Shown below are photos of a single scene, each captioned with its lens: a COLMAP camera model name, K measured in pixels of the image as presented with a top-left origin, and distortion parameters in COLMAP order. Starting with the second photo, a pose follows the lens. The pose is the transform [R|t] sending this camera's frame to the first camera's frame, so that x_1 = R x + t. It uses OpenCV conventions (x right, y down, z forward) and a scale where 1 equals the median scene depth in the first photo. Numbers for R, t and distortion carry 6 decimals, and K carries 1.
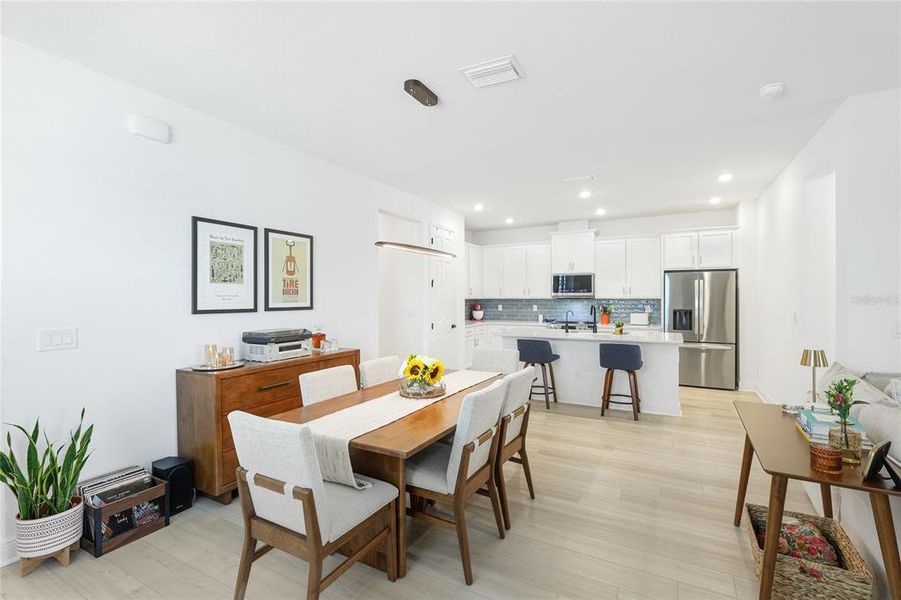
lens RADIAL K [[404.6, 0, 447.6], [0, 404.6, 300.4], [0, 0, 1]] dist [-0.004007, -0.001413]
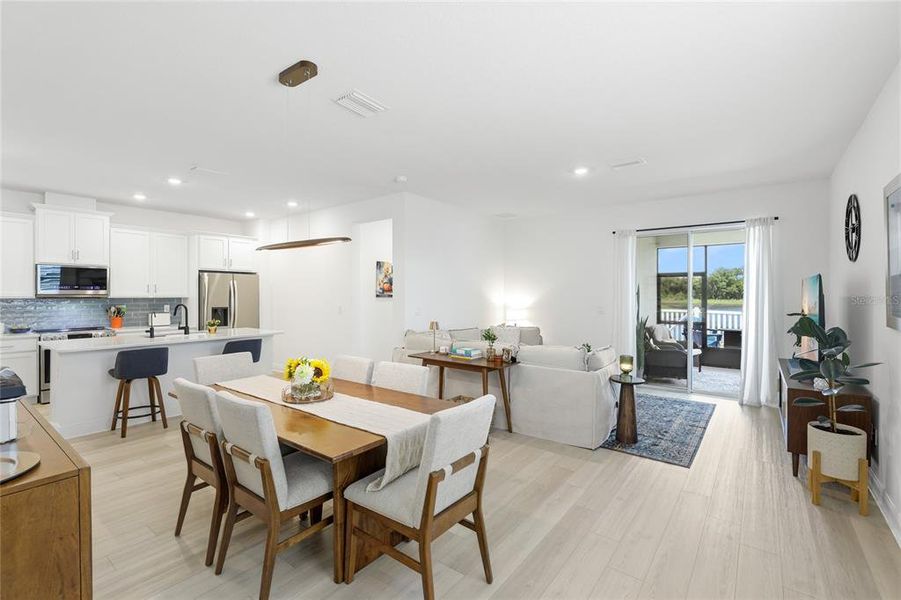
lens RADIAL K [[404.6, 0, 453.1], [0, 404.6, 296.1], [0, 0, 1]] dist [-0.004007, -0.001413]
pose [[0.136472, 0.002631, 0.990640, -0.427820], [0.008793, 0.999954, -0.003867, 0.001141], [-0.990605, 0.009238, 0.136443, 0.242319]]
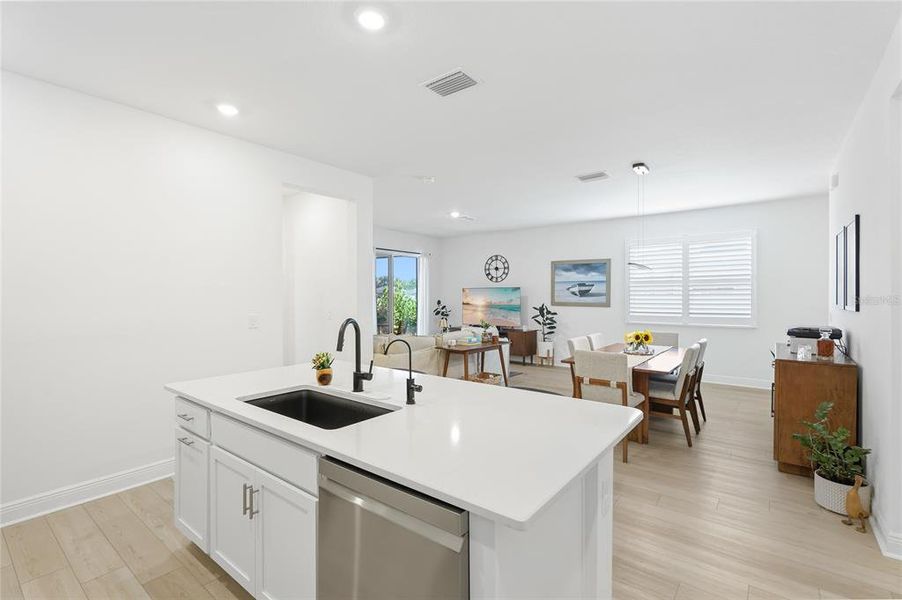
lens RADIAL K [[405.0, 0, 450.9], [0, 405.0, 296.9], [0, 0, 1]] dist [-0.004007, -0.001413]
pose [[-0.989614, 0.002934, 0.143721, 0.211193], [0.005076, 0.999881, 0.014541, -0.015803], [-0.143661, 0.015120, -0.989511, 1.254342]]
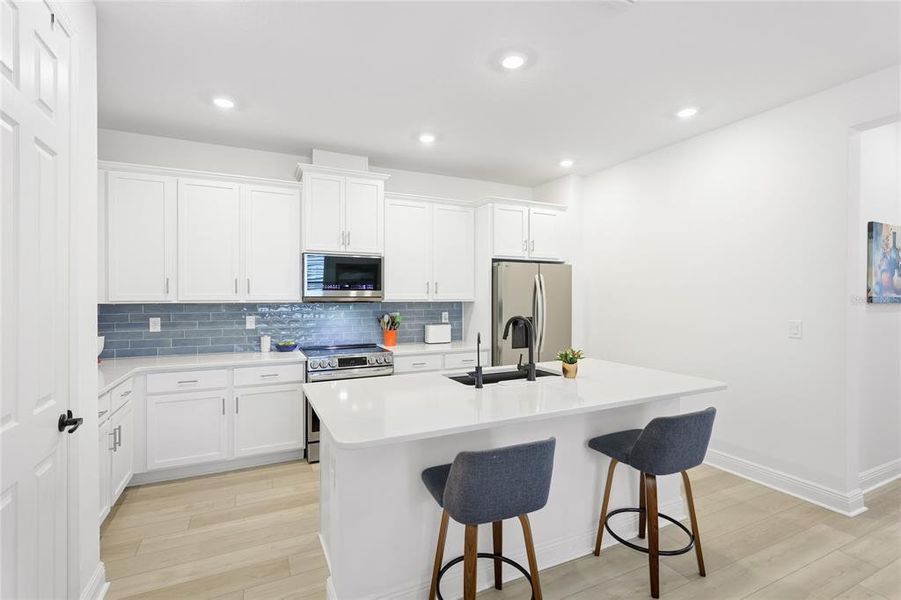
lens RADIAL K [[404.6, 0, 440.8], [0, 404.6, 299.4], [0, 0, 1]] dist [-0.004007, -0.001413]
pose [[0.576010, 0.001395, 0.817441, -0.055332], [0.006266, 0.999962, -0.006122, -0.005115], [-0.817418, 0.008648, 0.575979, 0.750869]]
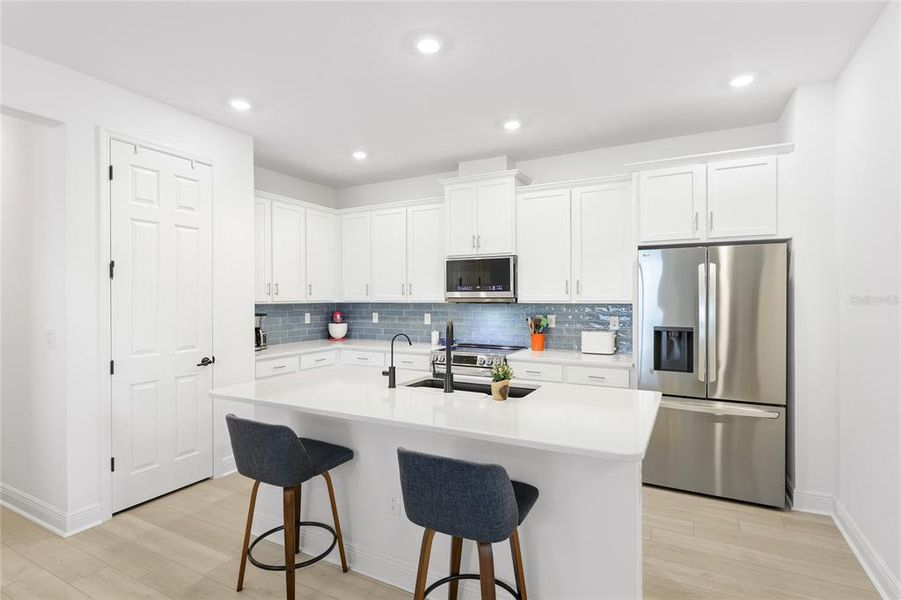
lens RADIAL K [[446.9, 0, 455.1], [0, 446.9, 298.0], [0, 0, 1]] dist [-0.019378, -0.000438]
pose [[0.999590, 0.001986, 0.028574, 0.324387], [-0.001718, 0.999954, -0.009411, -0.006726], [-0.028591, 0.009358, 0.999547, 0.509240]]
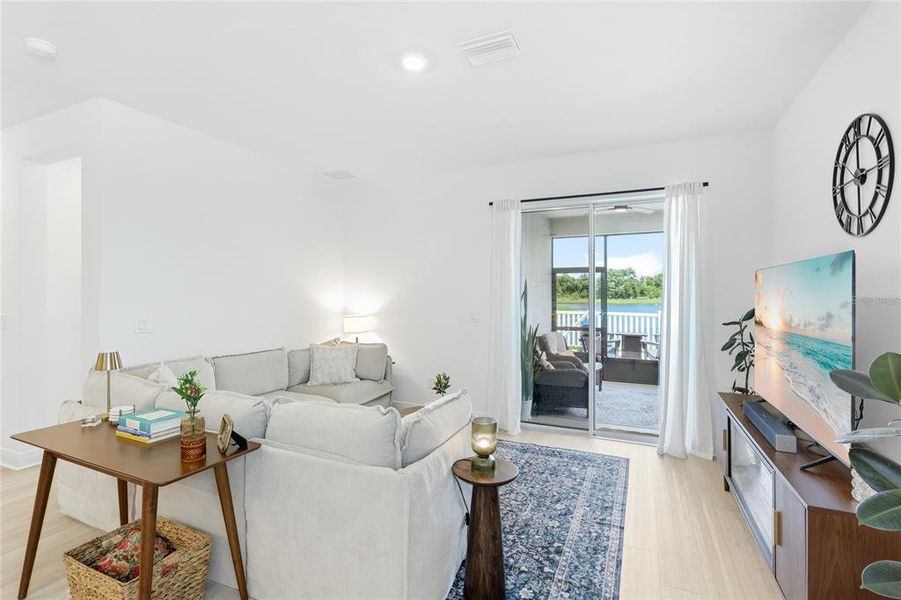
lens RADIAL K [[430.7, 0, 455.4], [0, 430.7, 297.0], [0, 0, 1]] dist [-0.002399, -0.000575]
pose [[-0.103377, 0.000565, 0.994642, -0.071044], [0.011725, 0.999931, 0.000651, -0.000058], [-0.994573, 0.011729, -0.103377, 0.108915]]
